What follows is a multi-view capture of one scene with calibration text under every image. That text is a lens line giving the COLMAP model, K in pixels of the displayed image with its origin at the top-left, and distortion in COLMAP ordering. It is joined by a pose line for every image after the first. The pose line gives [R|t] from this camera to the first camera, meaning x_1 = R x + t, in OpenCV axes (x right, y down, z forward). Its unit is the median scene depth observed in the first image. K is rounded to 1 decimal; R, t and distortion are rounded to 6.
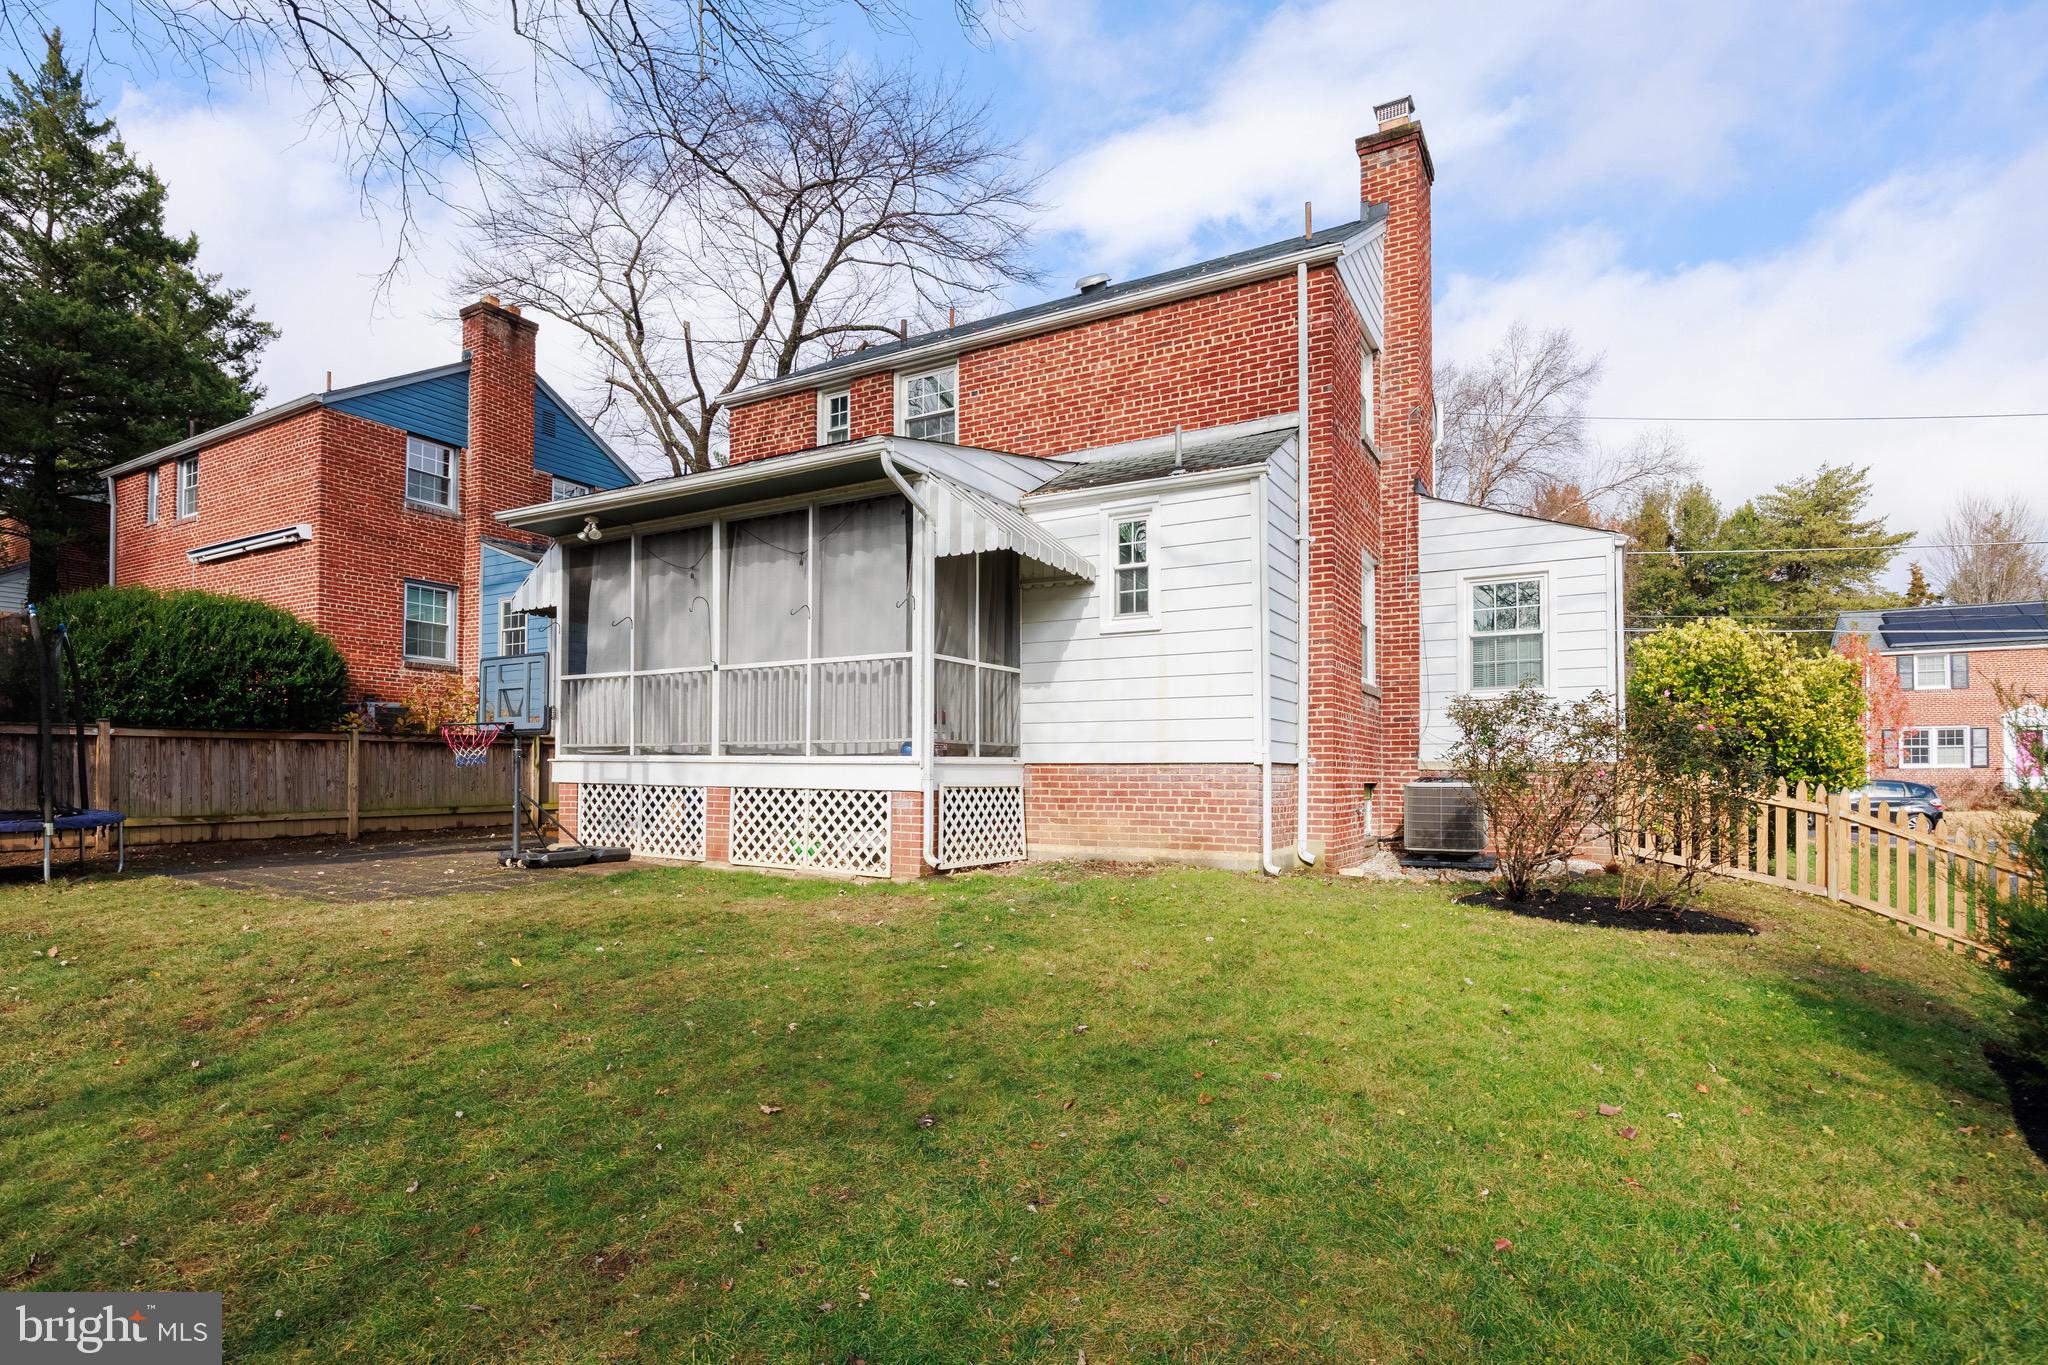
lens RADIAL K [[1007.7, 0, 1005.4], [0, 1007.7, 760.4], [0, 0, 1]] dist [0.000353, -0.000064]
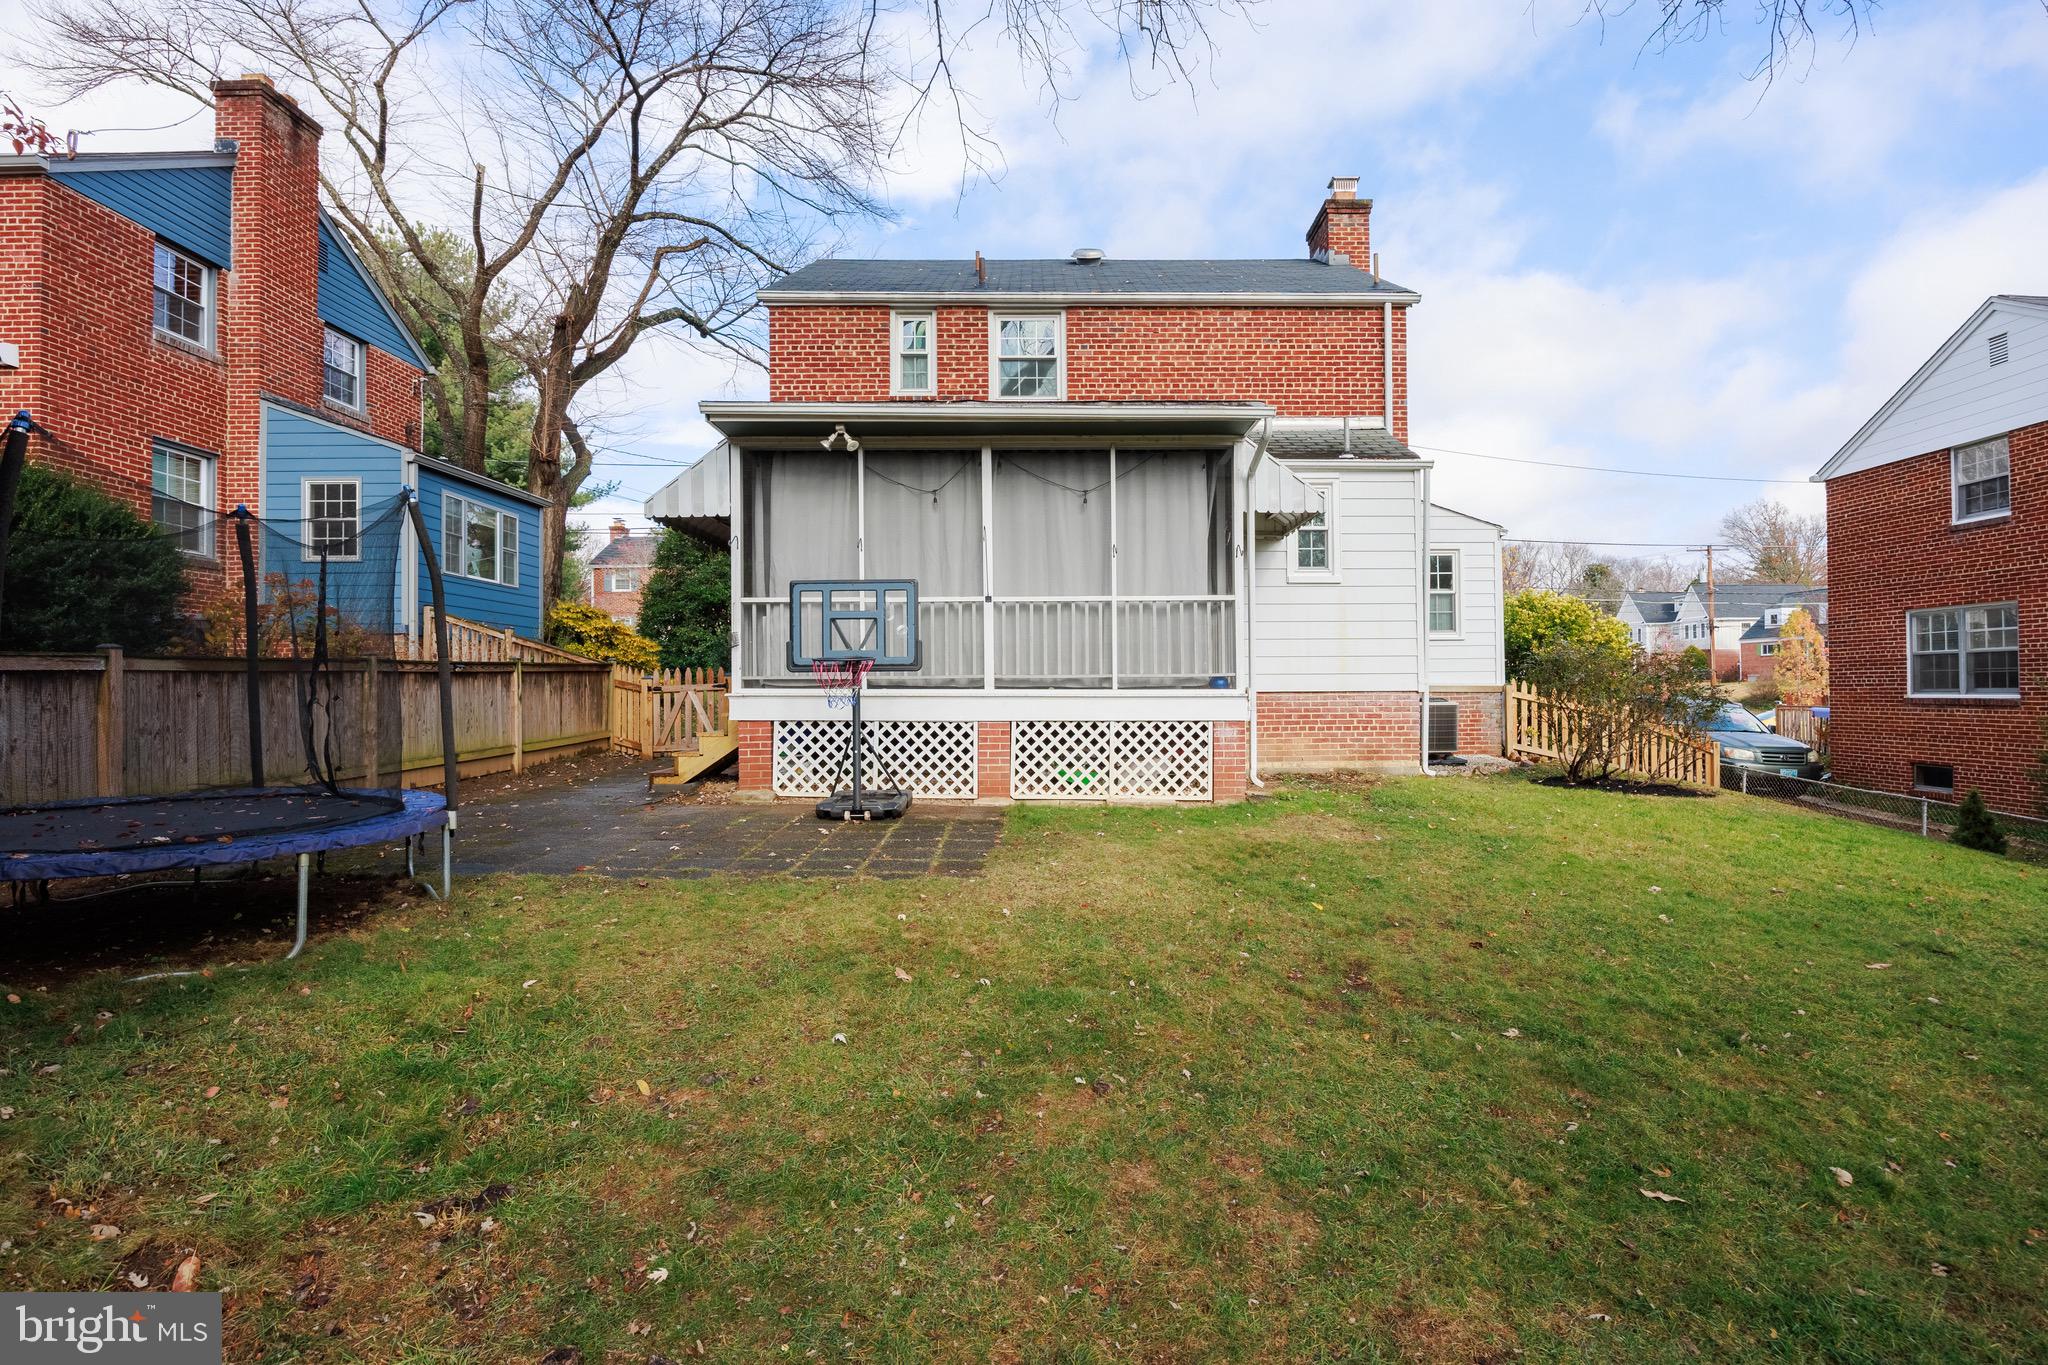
lens RADIAL K [[945.4, 0, 1023.2], [0, 945.4, 676.9], [0, 0, 1]] dist [-0.011161, -0.000664]
pose [[0.859116, -0.006632, 0.511739, -0.728627], [0.003423, 0.999968, 0.007212, -0.023321], [-0.511770, -0.004444, 0.859111, 0.199525]]
